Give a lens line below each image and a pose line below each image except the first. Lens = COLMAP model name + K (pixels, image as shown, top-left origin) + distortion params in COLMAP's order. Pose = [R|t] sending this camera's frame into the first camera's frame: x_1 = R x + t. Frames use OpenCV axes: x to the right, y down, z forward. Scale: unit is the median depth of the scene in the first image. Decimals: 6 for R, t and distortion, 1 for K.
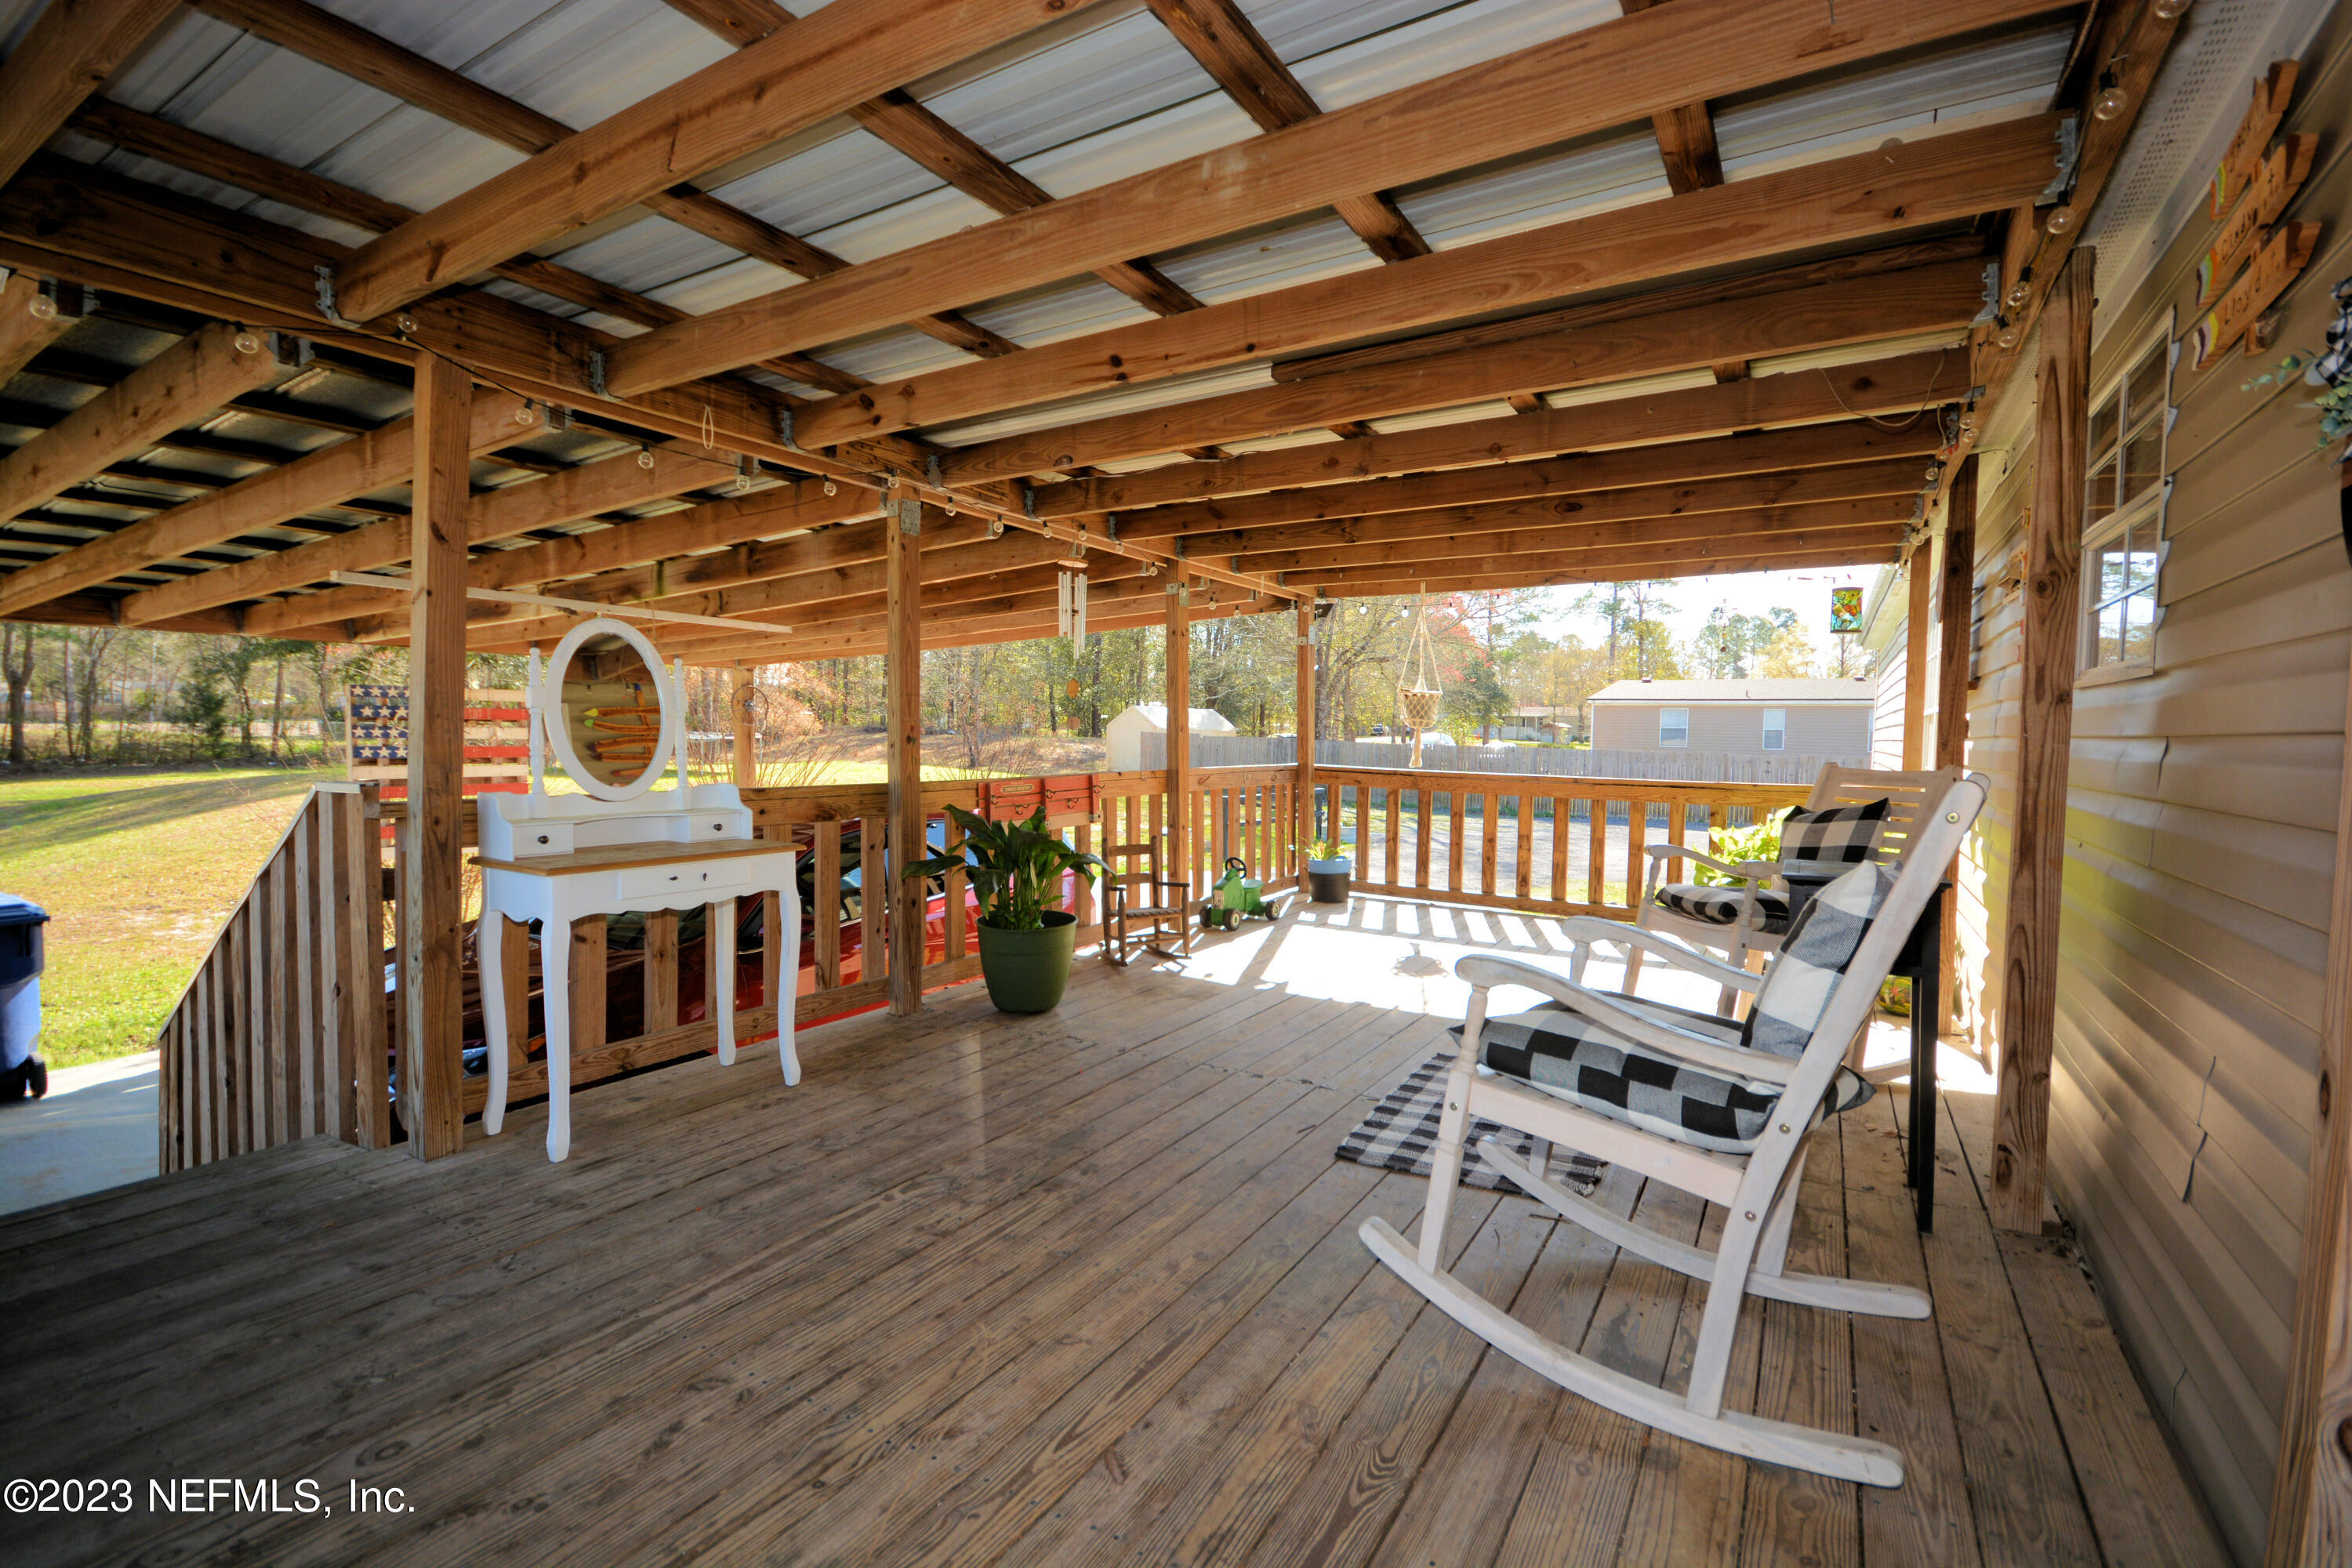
lens RADIAL K [[1057.9, 0, 1176.0], [0, 1057.9, 784.0], [0, 0, 1]] dist [0.000984, 0.000707]
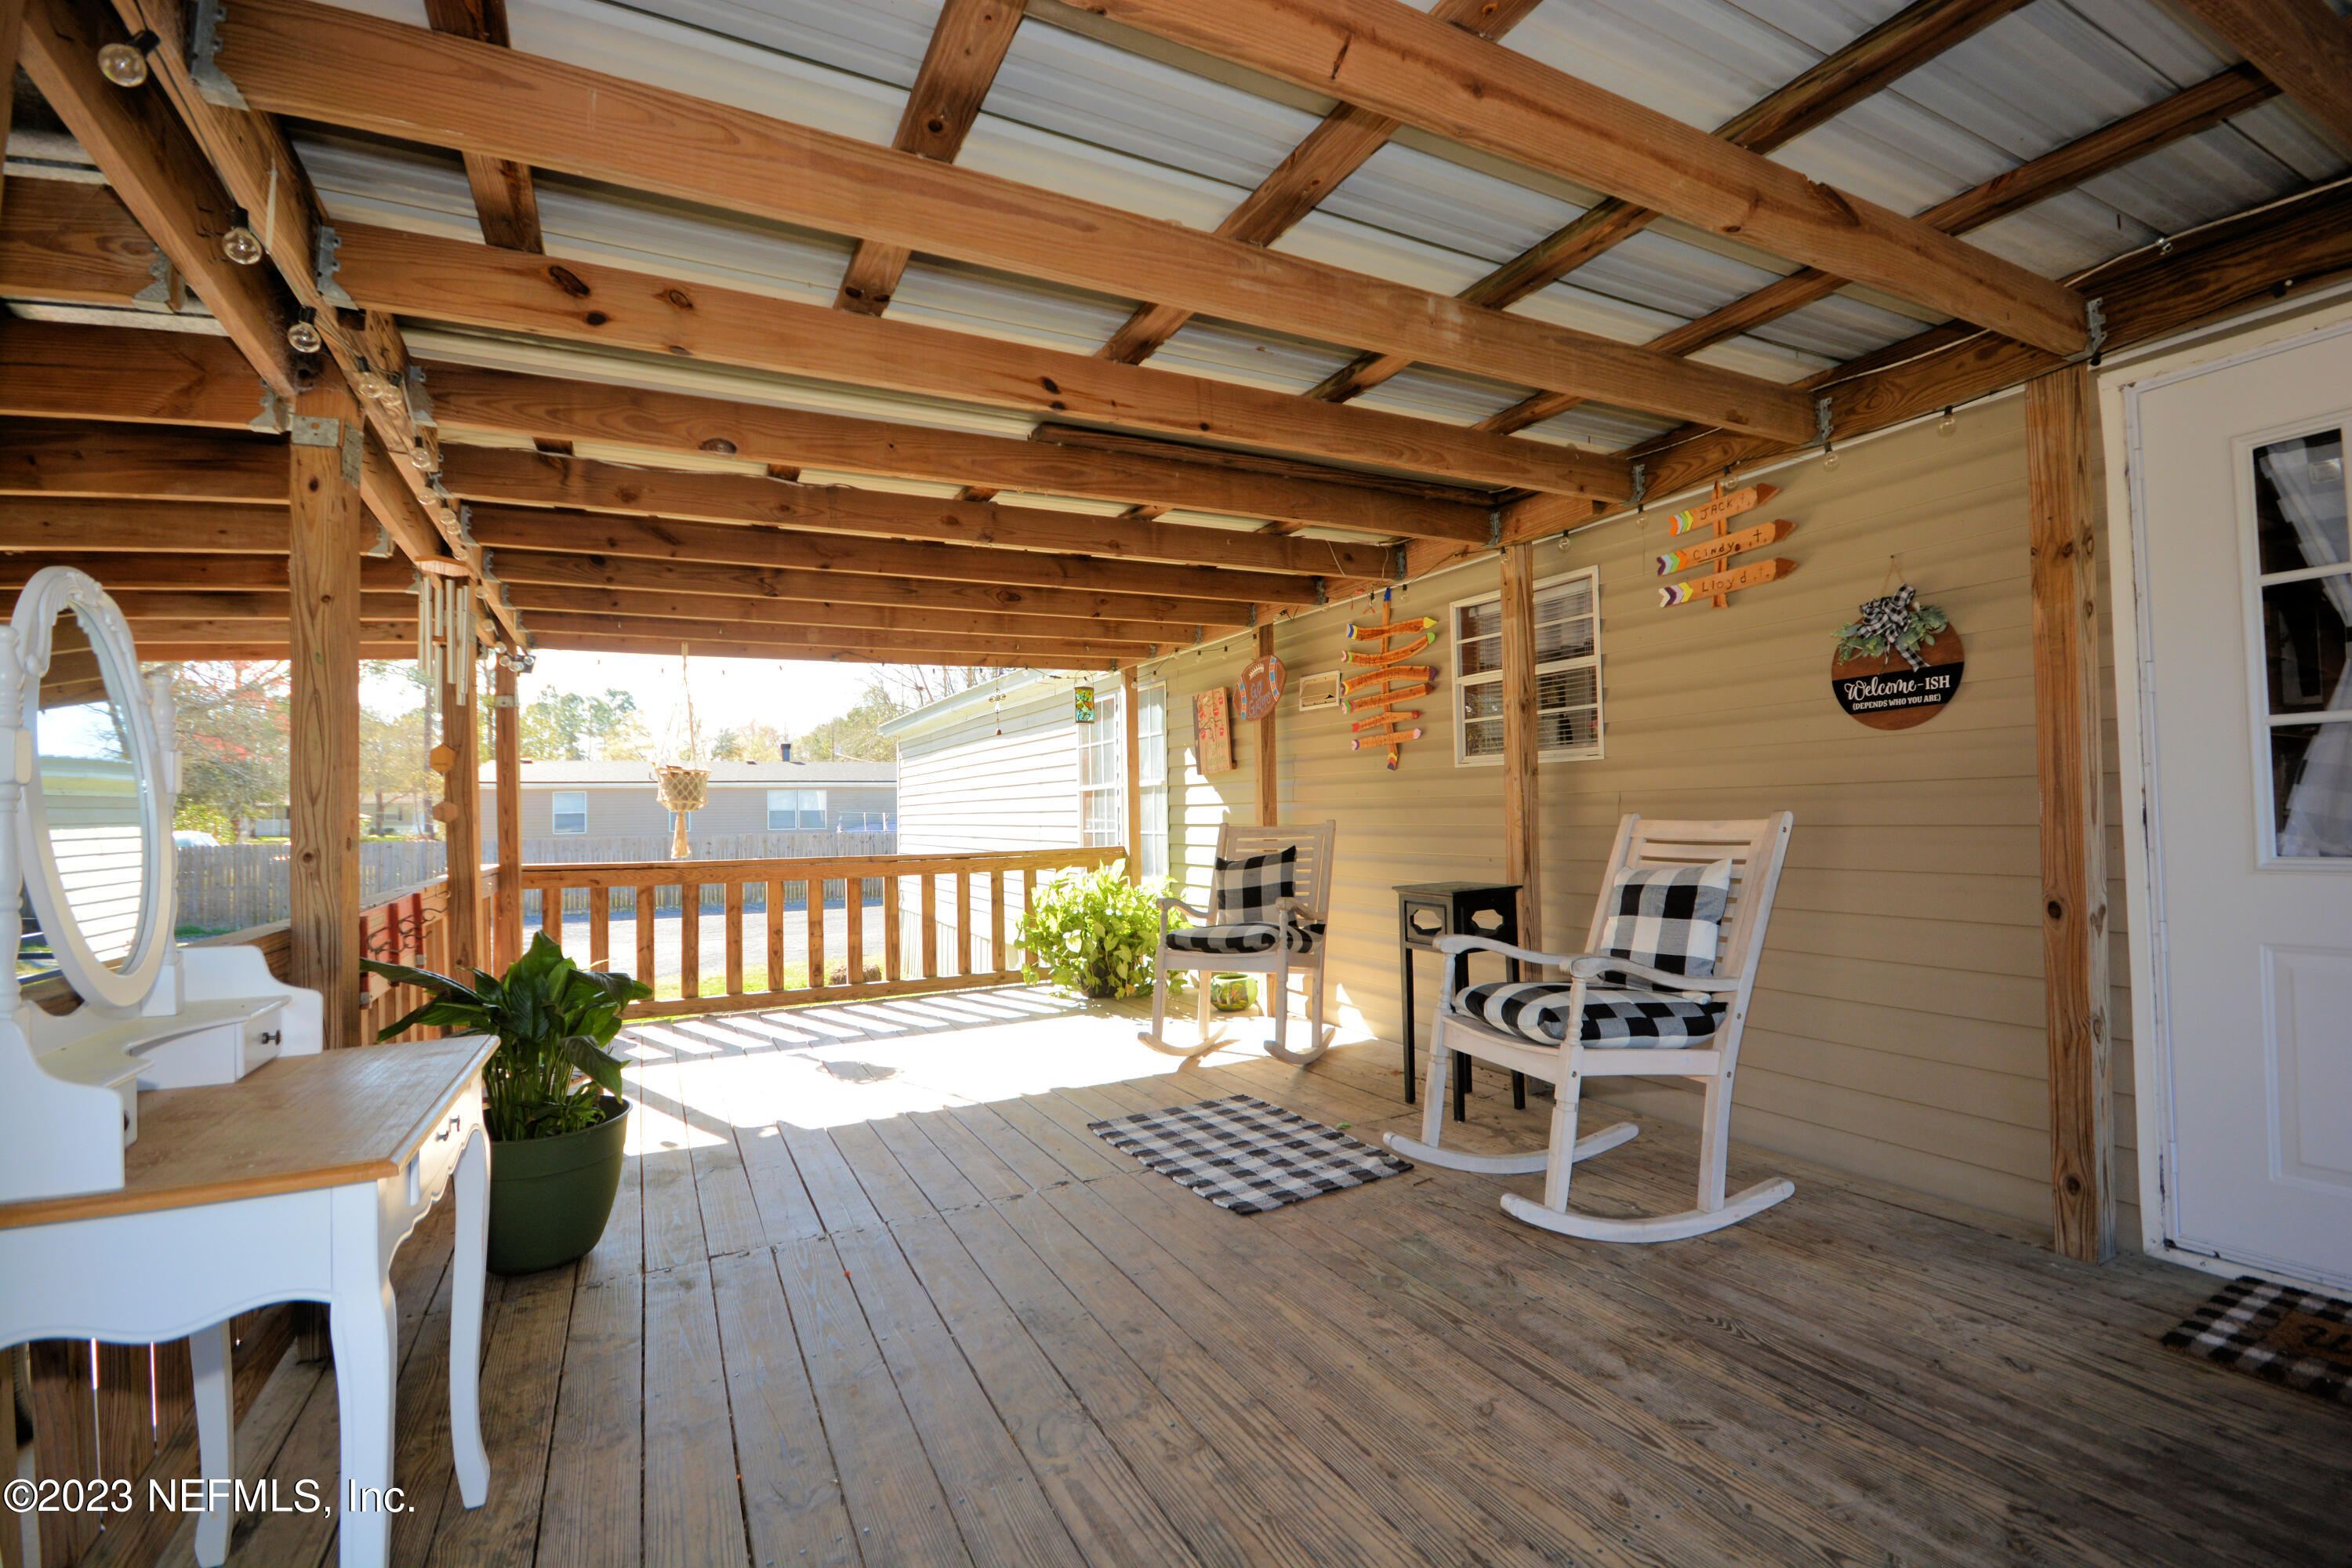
lens RADIAL K [[1072.9, 0, 1238.8], [0, 1072.9, 779.3], [0, 0, 1]] dist [-0.010619, 0.000299]
pose [[0.492989, -0.001797, 0.870034, -0.662363], [0.073378, 0.996521, -0.039521, -0.025120], [-0.866936, 0.083325, 0.491405, 0.401438]]
